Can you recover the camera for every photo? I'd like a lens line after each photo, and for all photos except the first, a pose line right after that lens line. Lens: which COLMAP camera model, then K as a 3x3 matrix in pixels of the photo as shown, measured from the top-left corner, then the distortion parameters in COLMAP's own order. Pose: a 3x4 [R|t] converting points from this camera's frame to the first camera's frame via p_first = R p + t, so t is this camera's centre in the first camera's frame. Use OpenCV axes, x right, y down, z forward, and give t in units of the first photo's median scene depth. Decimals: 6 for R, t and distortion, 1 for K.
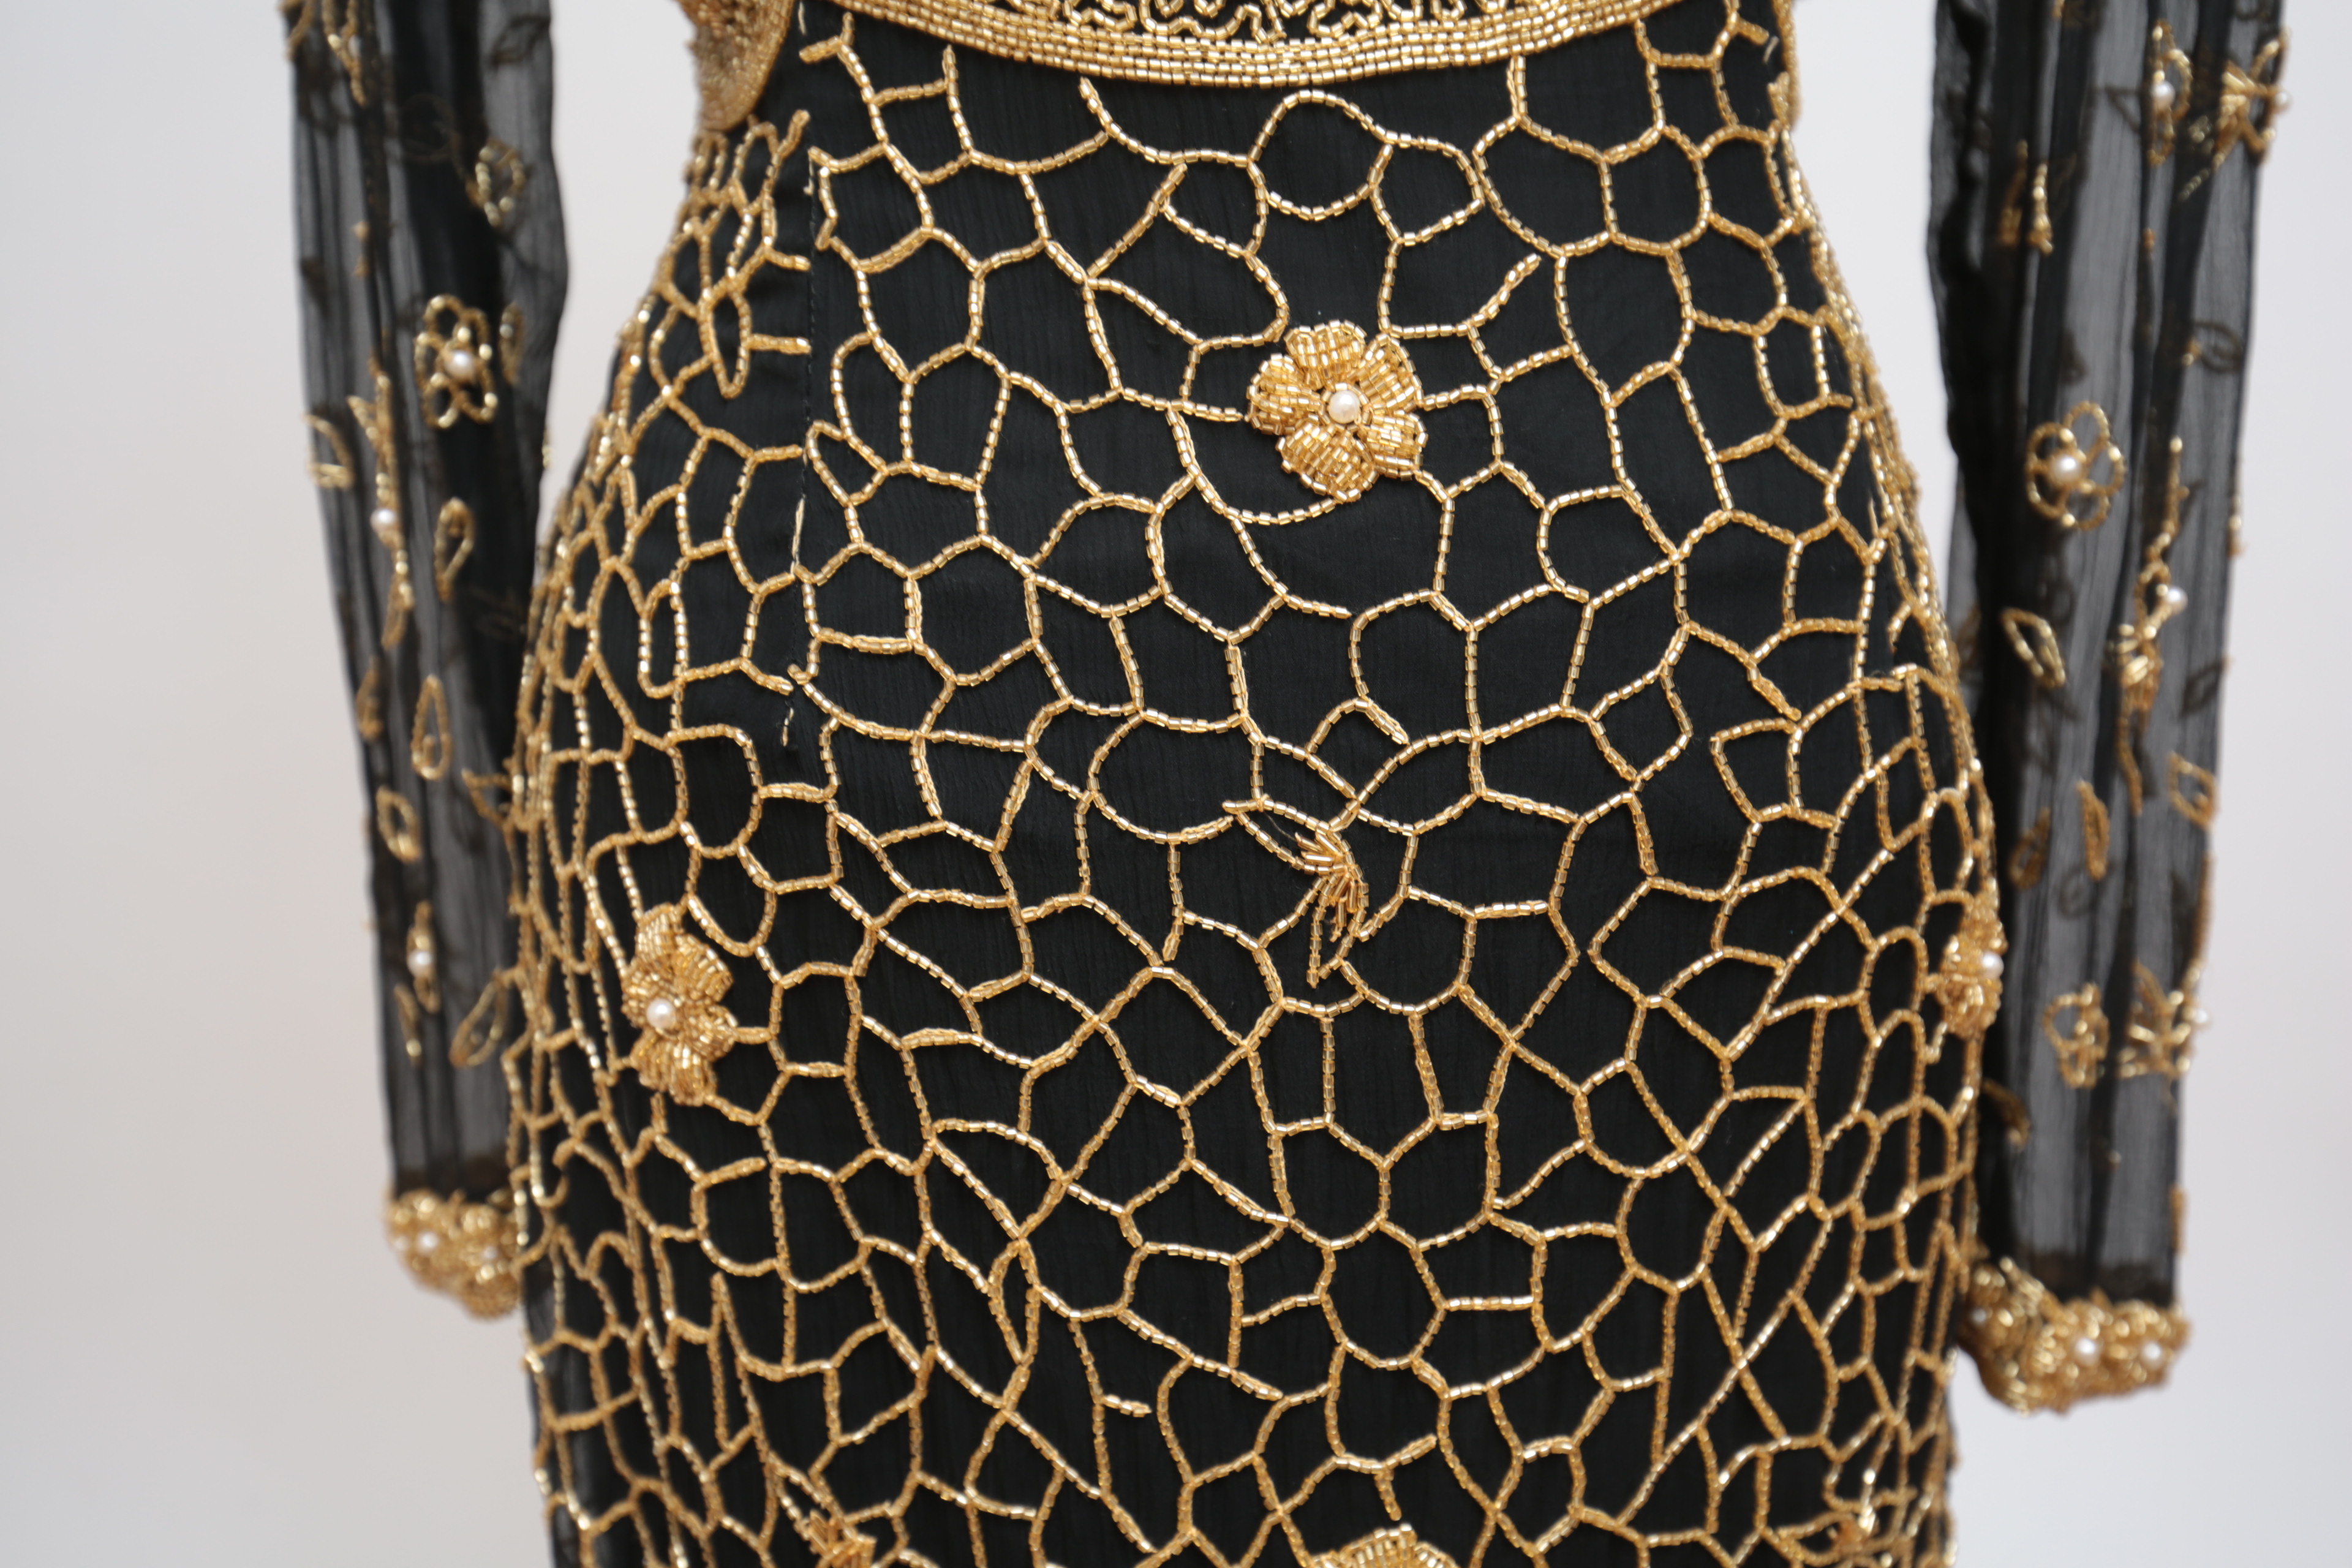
lens RADIAL K [[2141.6, 0, 1168.4], [0, 2141.6, 835.0], [0, 0, 1]] dist [0.018872, 0.022488]
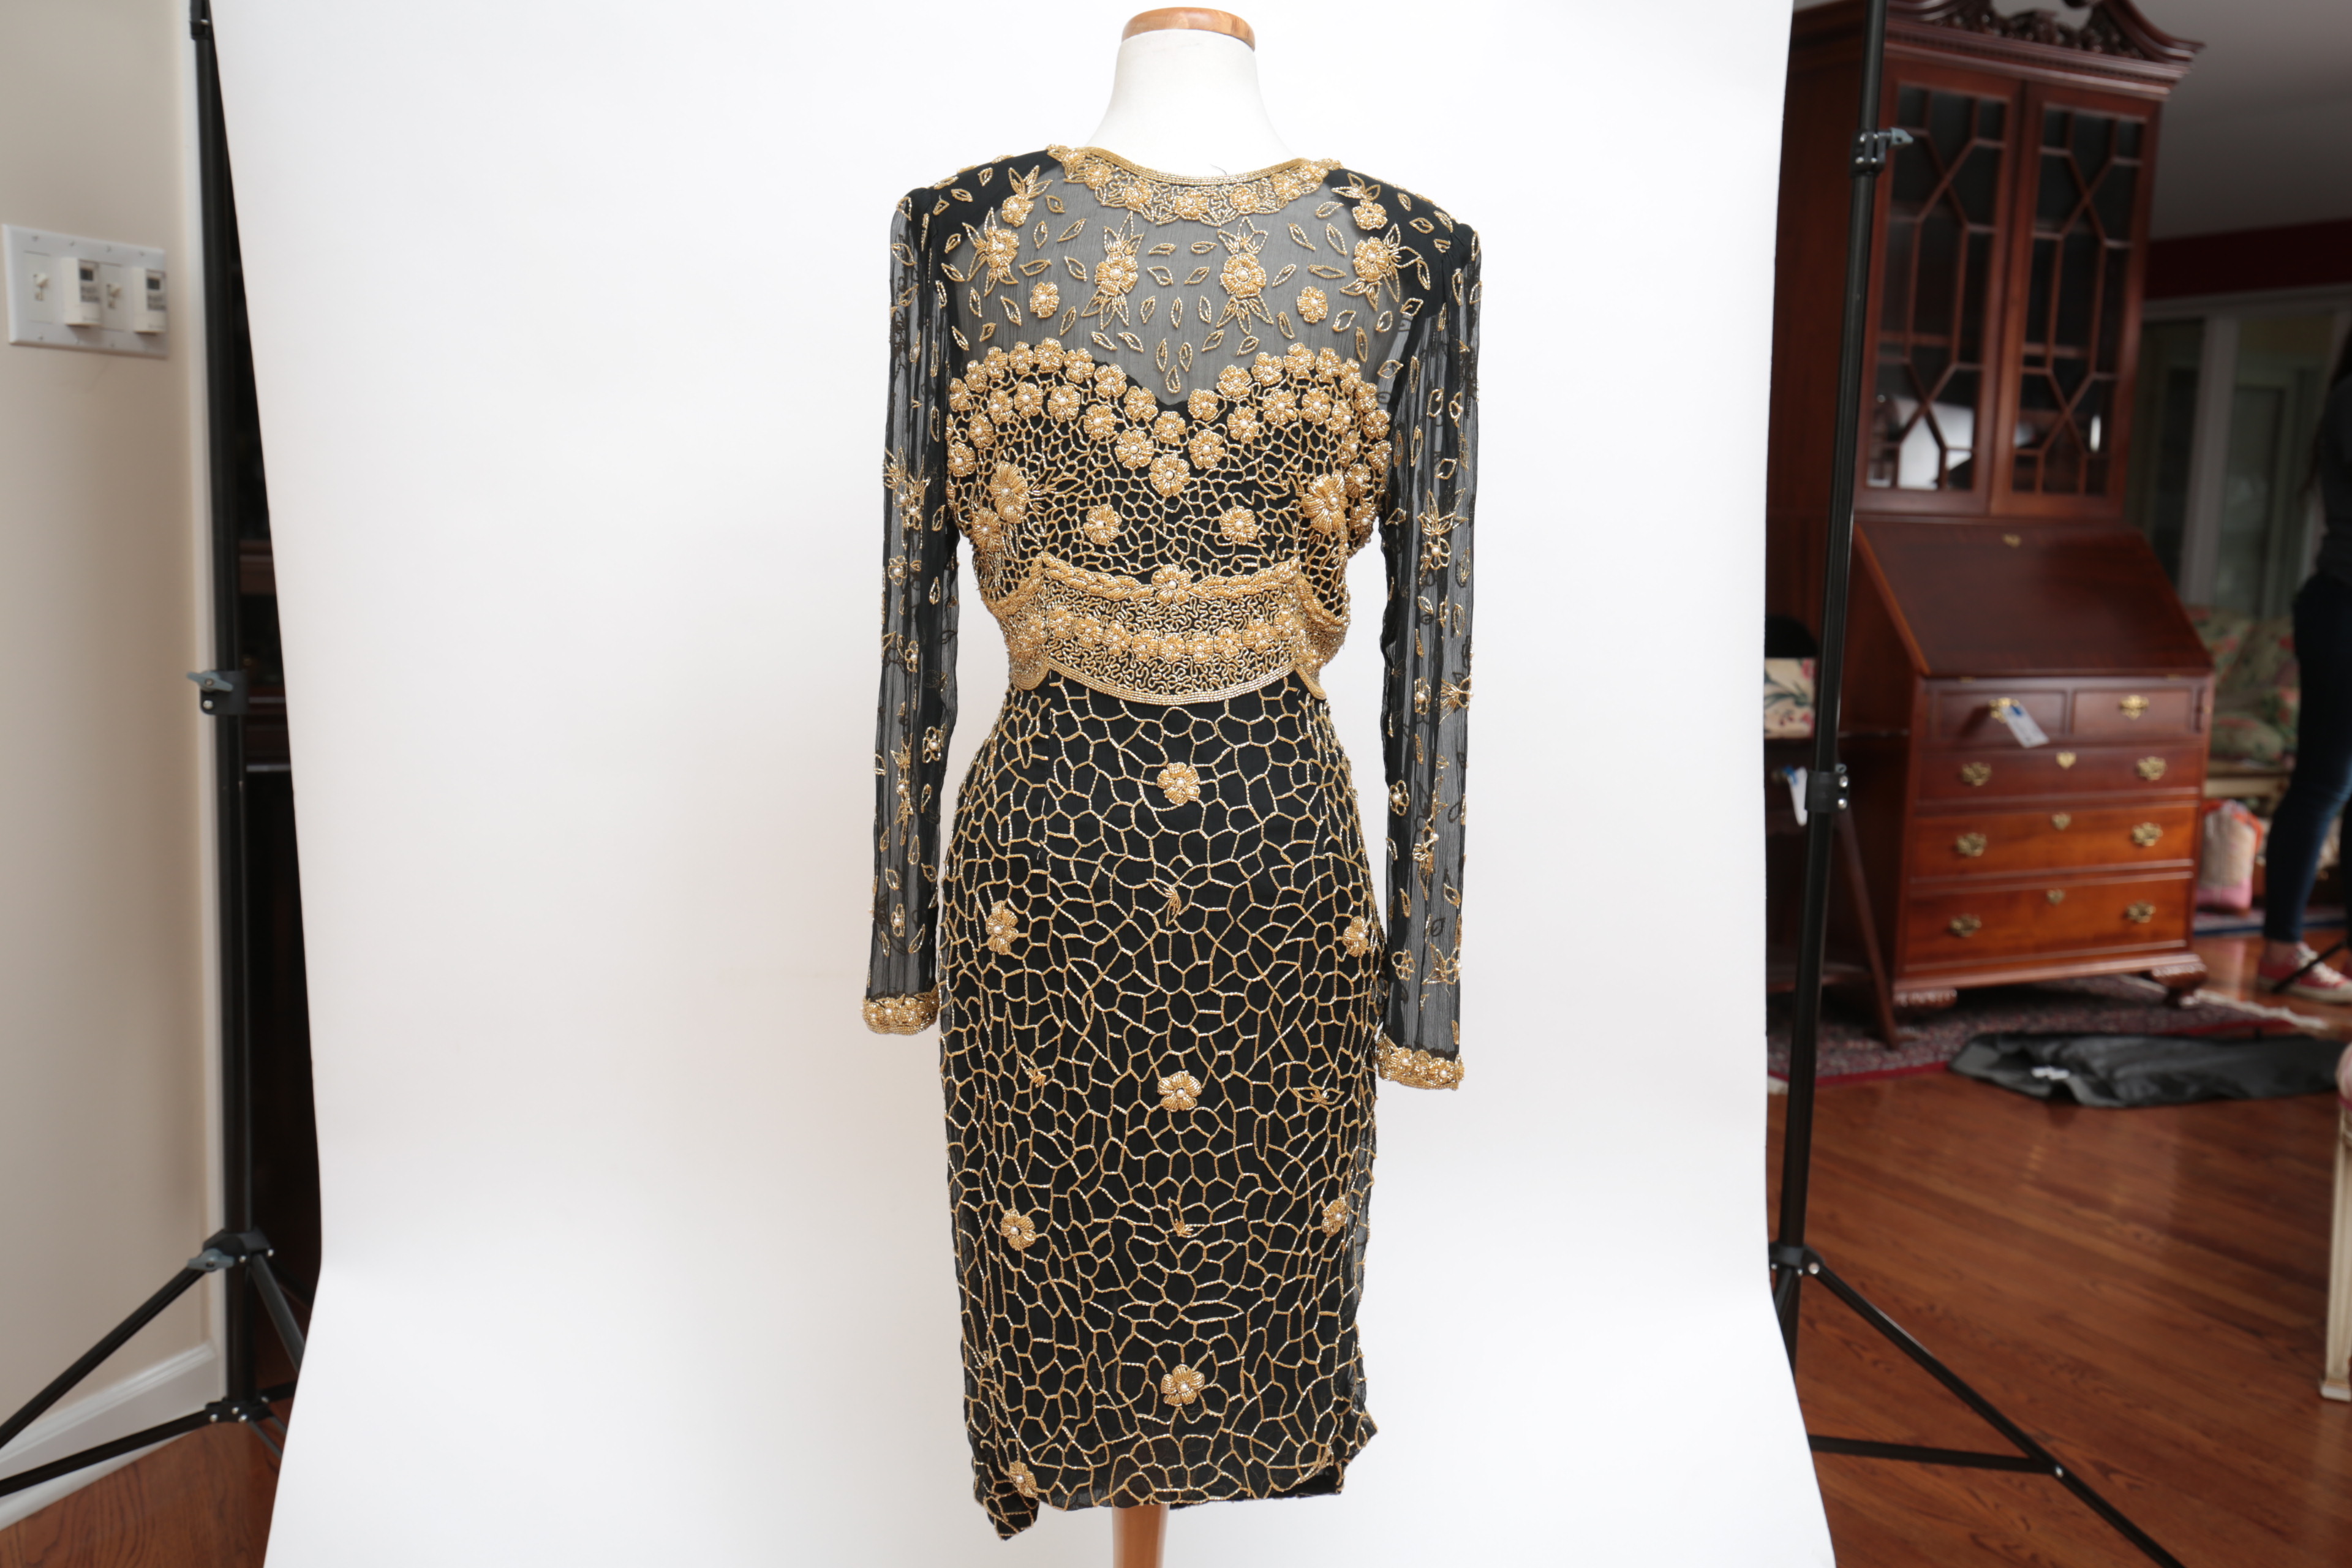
lens RADIAL K [[2141.6, 0, 1184.2], [0, 2141.6, 784.1], [0, 0, 1]] dist [0.018872, 0.022488]
pose [[0.998822, 0.045215, -0.017617, 0.154612], [-0.046600, 0.994995, -0.088397, 0.154999], [0.013532, 0.089114, 0.995930, -2.932402]]
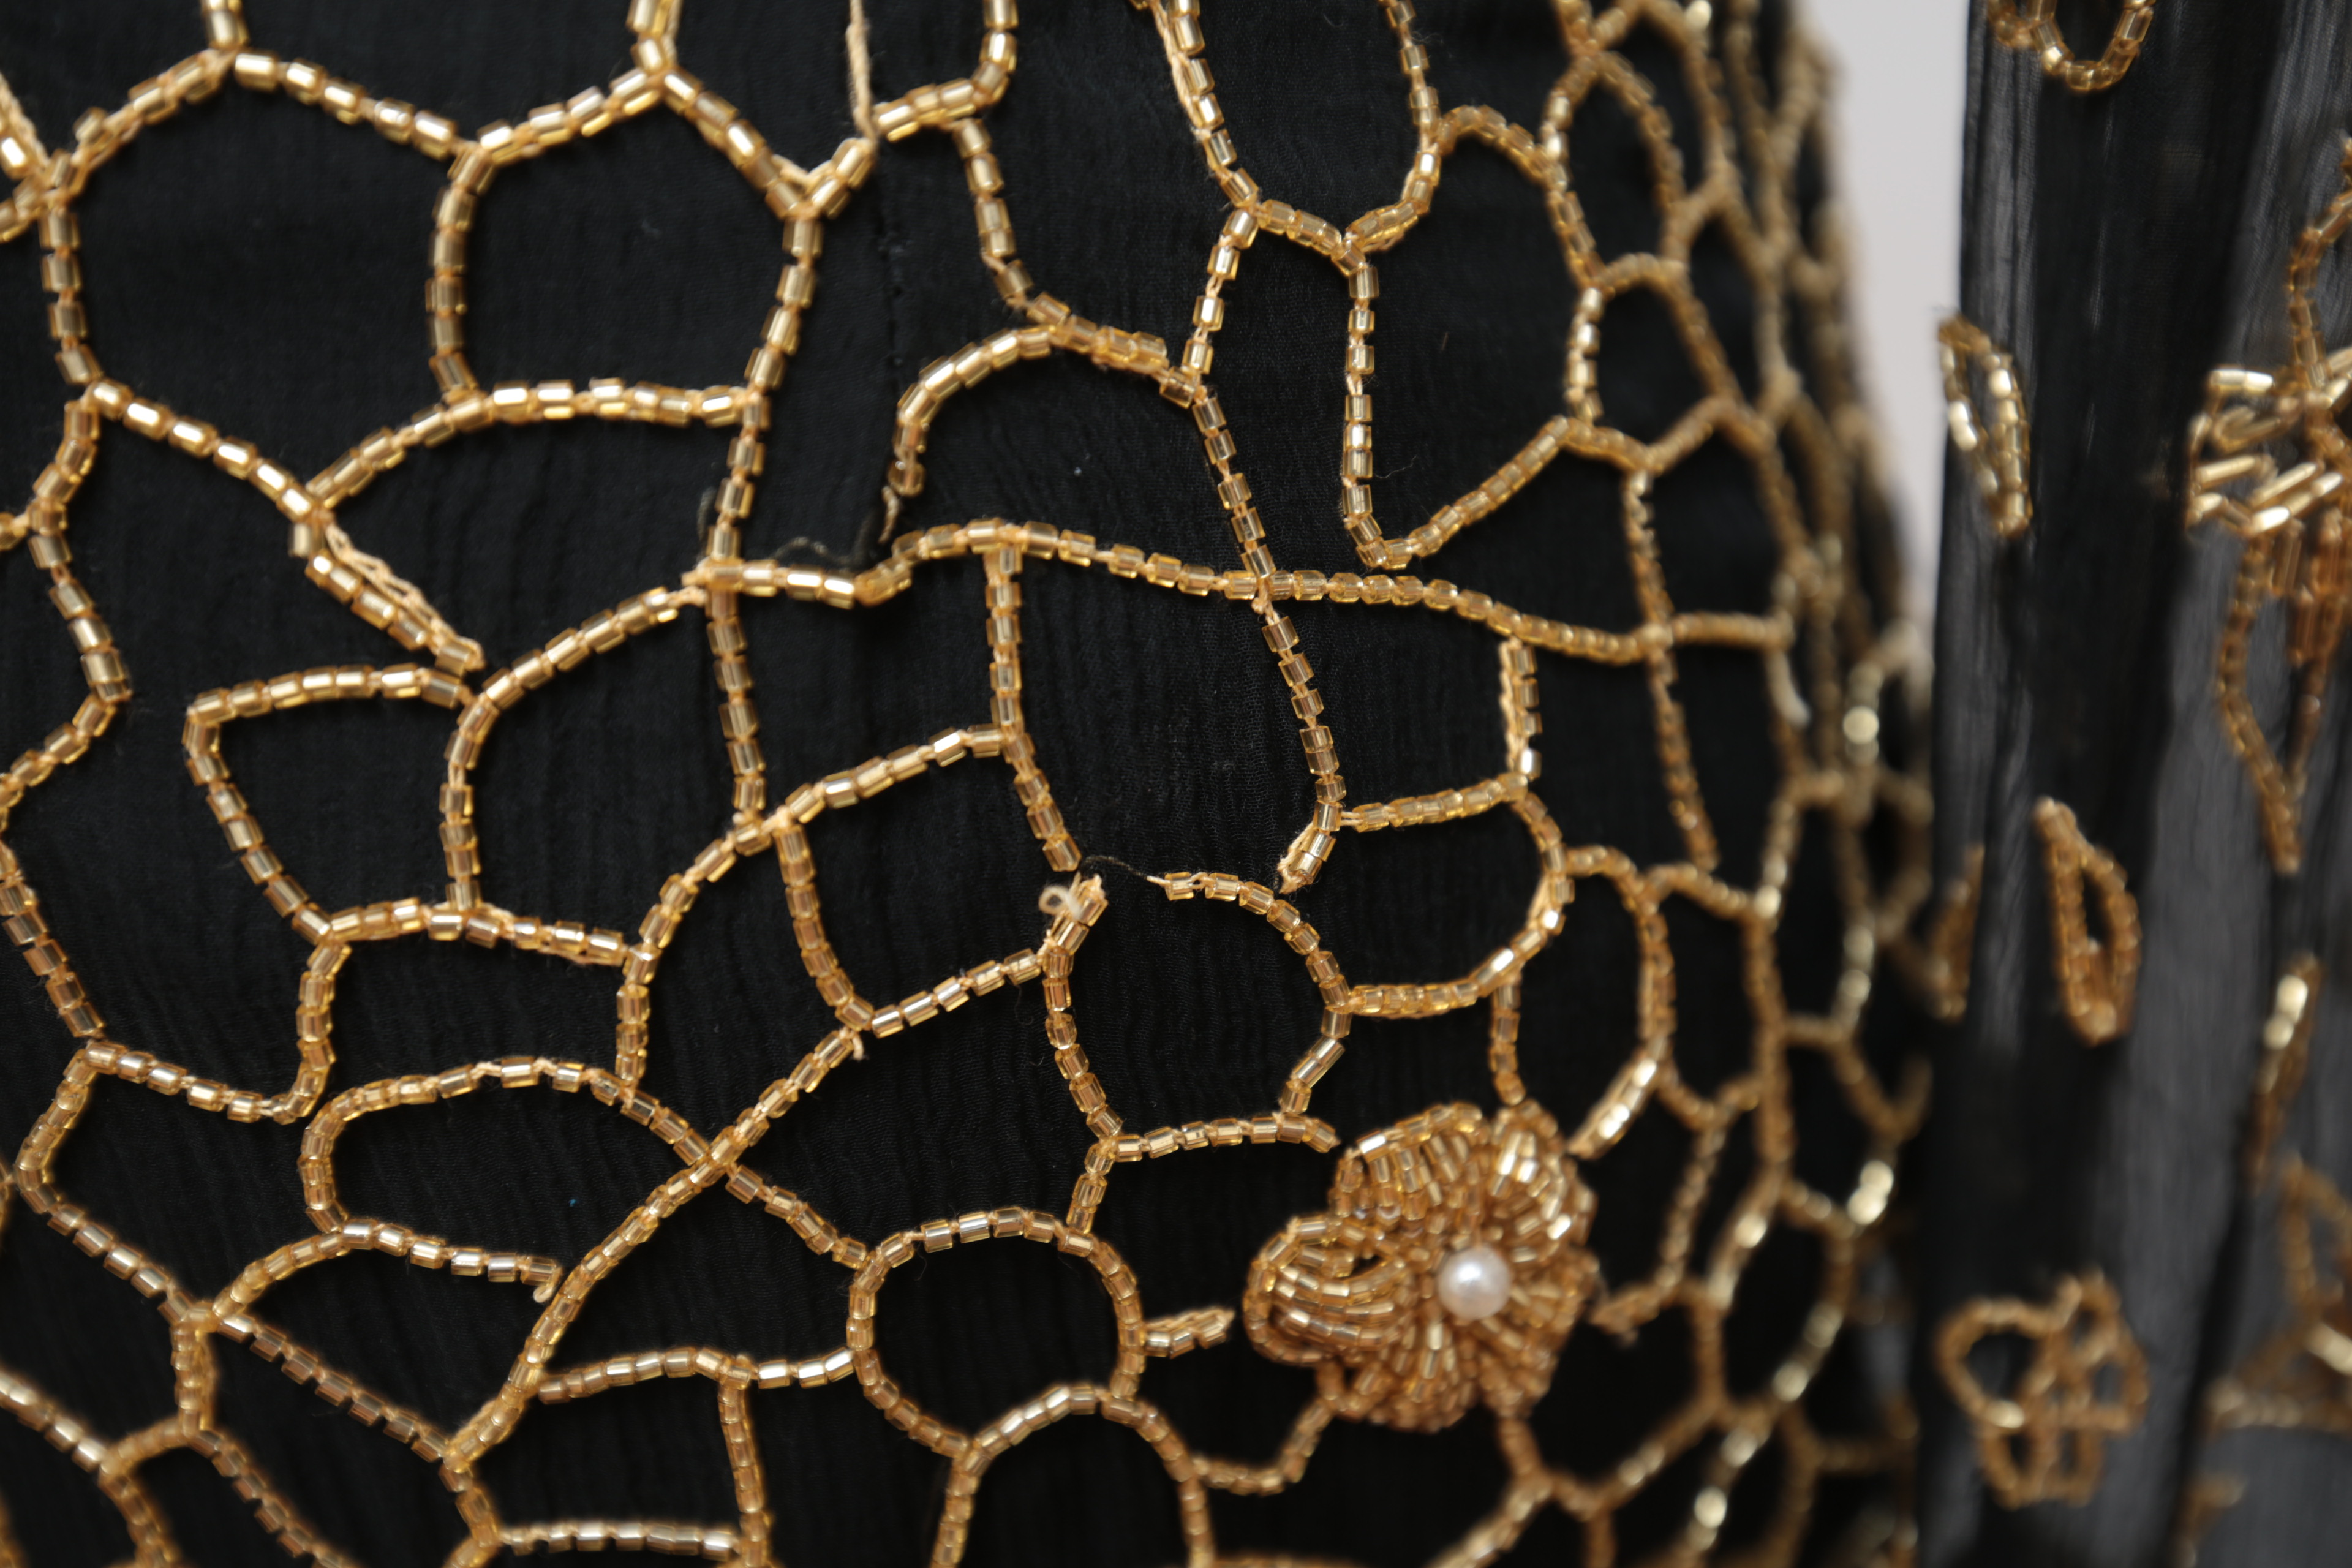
lens RADIAL K [[2141.6, 0, 1178.1], [0, 2141.6, 782.6], [0, 0, 1]] dist [0.018872, 0.022488]
pose [[0.879555, 0.136212, -0.455883, 0.559408], [-0.049701, 0.979206, 0.196684, -0.111330], [0.473194, -0.150337, 0.868036, 0.743967]]
